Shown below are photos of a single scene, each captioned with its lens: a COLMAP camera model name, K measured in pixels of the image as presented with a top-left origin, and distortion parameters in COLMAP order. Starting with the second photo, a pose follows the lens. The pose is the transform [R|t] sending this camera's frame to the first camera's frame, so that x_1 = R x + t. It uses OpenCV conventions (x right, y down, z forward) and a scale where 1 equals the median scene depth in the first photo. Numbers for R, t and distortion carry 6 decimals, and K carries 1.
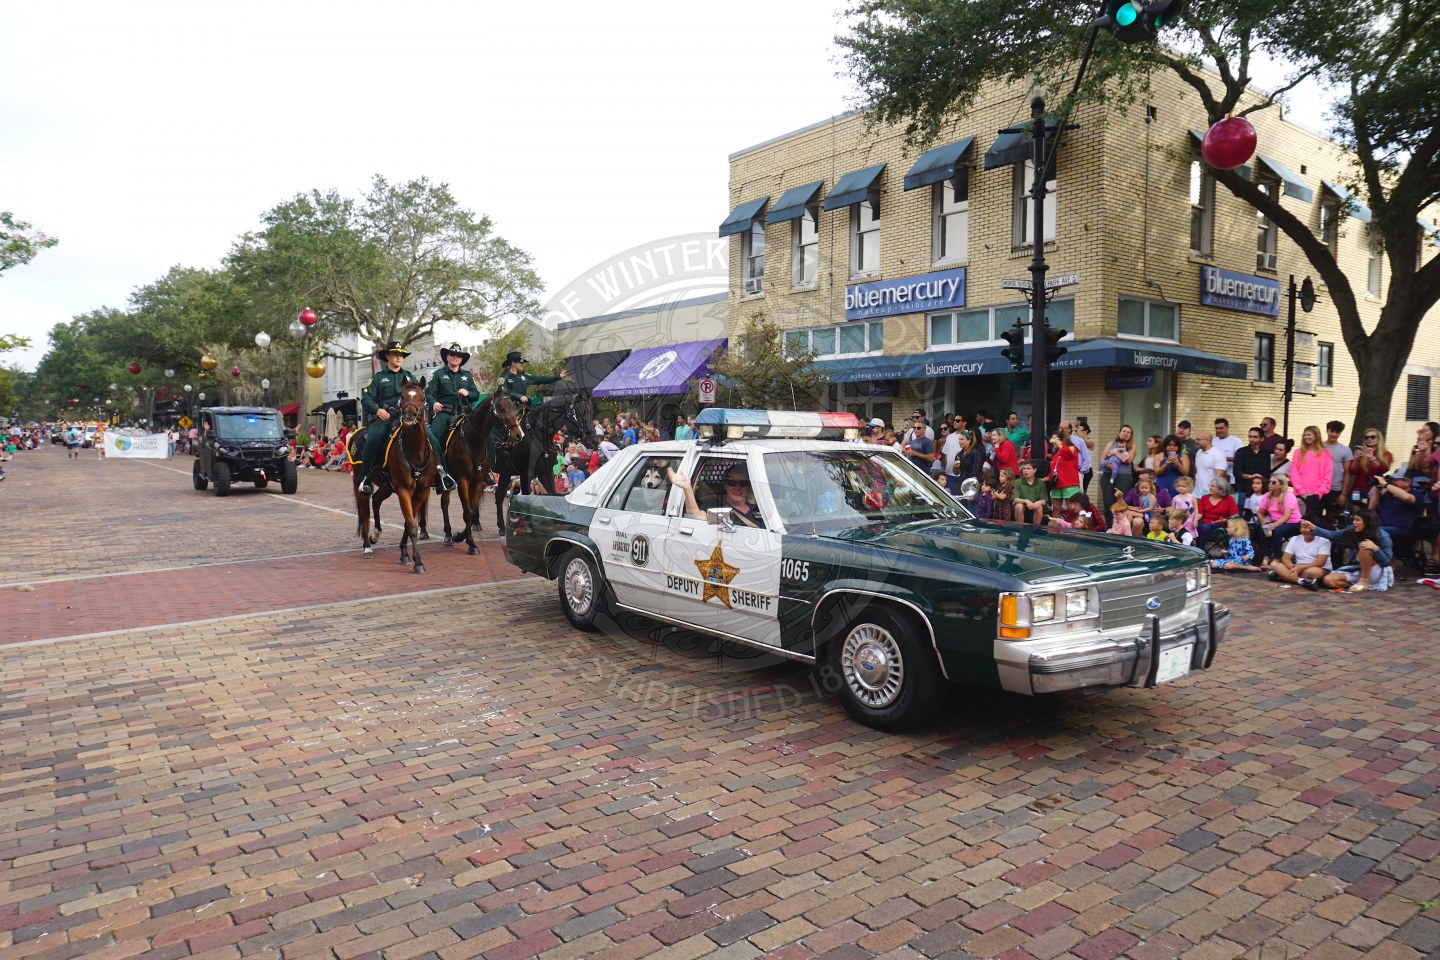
lens RADIAL K [[937.7, 0, 710.6], [0, 937.7, 492.8], [0, 0, 1]] dist [-0.040713, 0.031949]
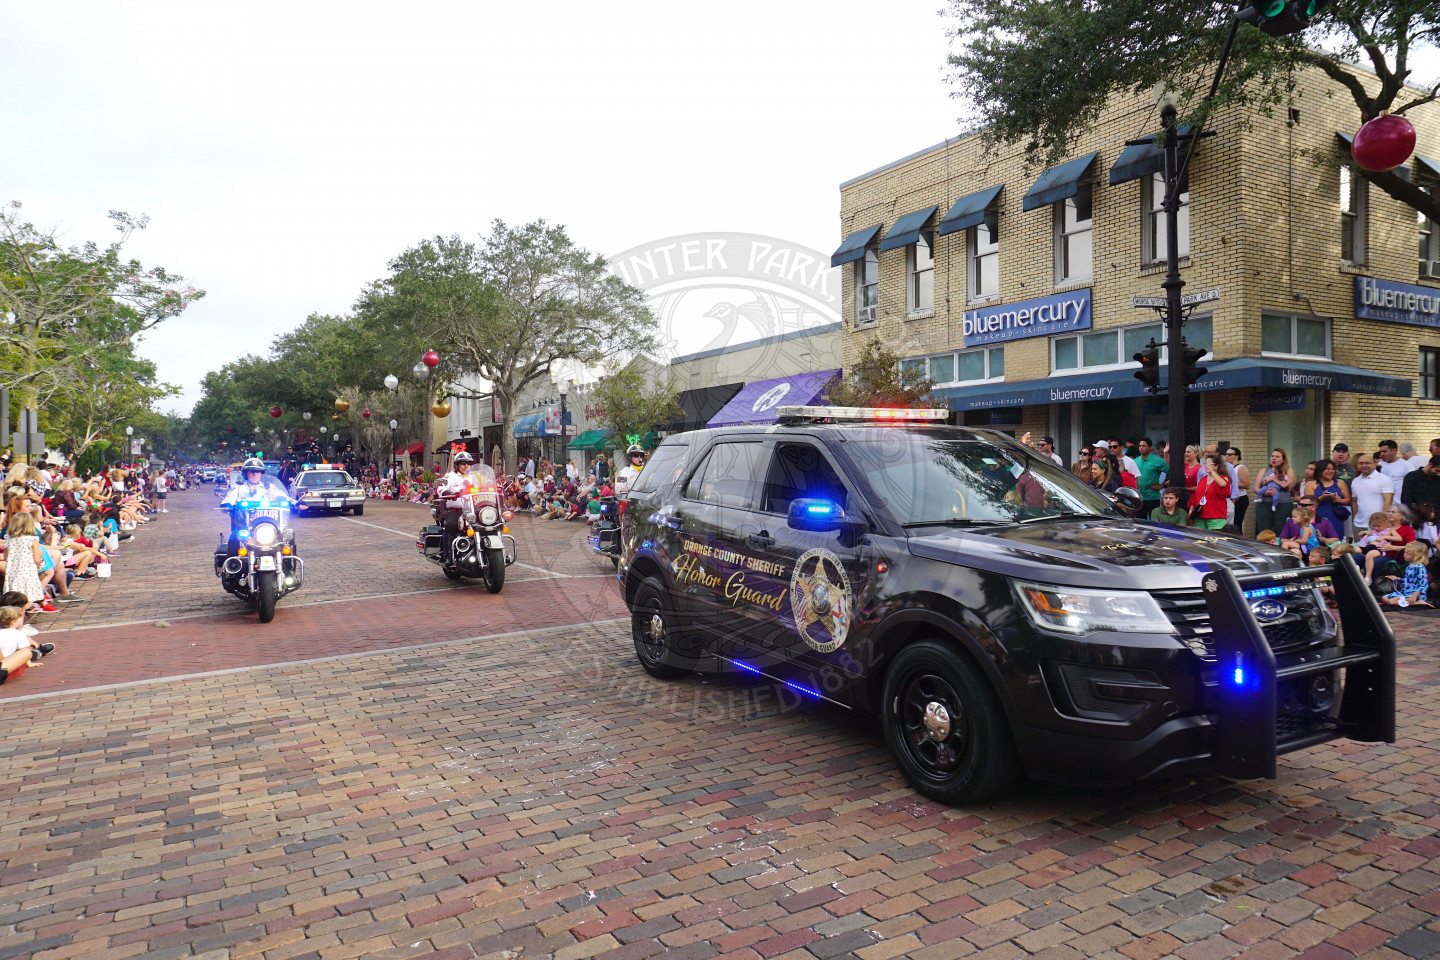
lens RADIAL K [[937.7, 0, 720.2], [0, 937.7, 495.3], [0, 0, 1]] dist [-0.040713, 0.031949]
pose [[0.993738, -0.011943, -0.111096, -0.001585], [0.008351, 0.999429, -0.032739, -0.001316], [0.111424, 0.031606, 0.993270, 0.021347]]
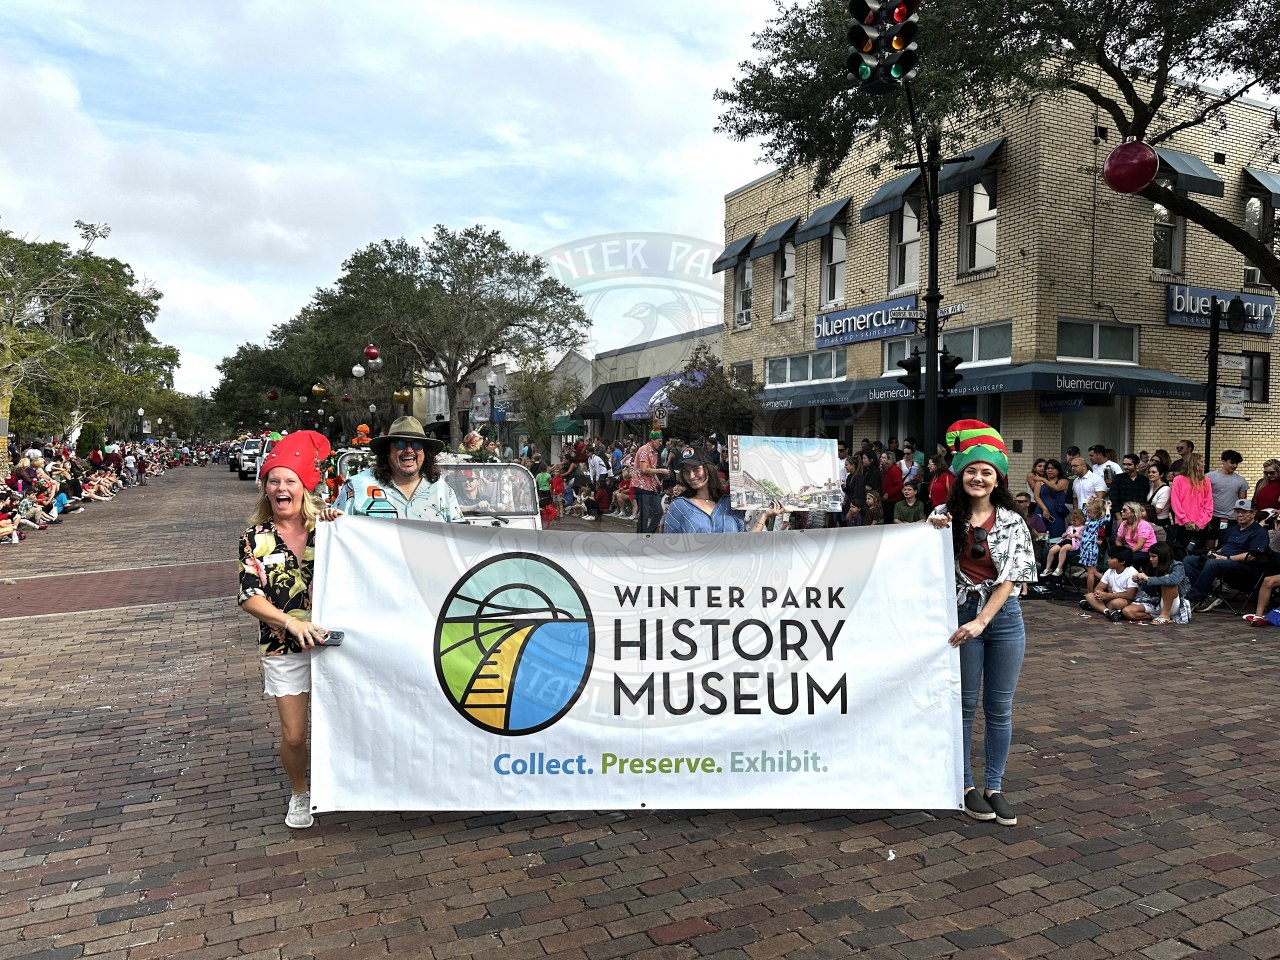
lens RADIAL K [[889.4, 0, 647.3], [0, 889.4, 486.0], [0, 0, 1]] dist [0.009598, -0.021172]
pose [[0.981202, 0.009632, -0.192743, 0.221454], [-0.014359, 0.999629, -0.023142, -0.005852], [0.192448, 0.025475, 0.980976, -0.018365]]
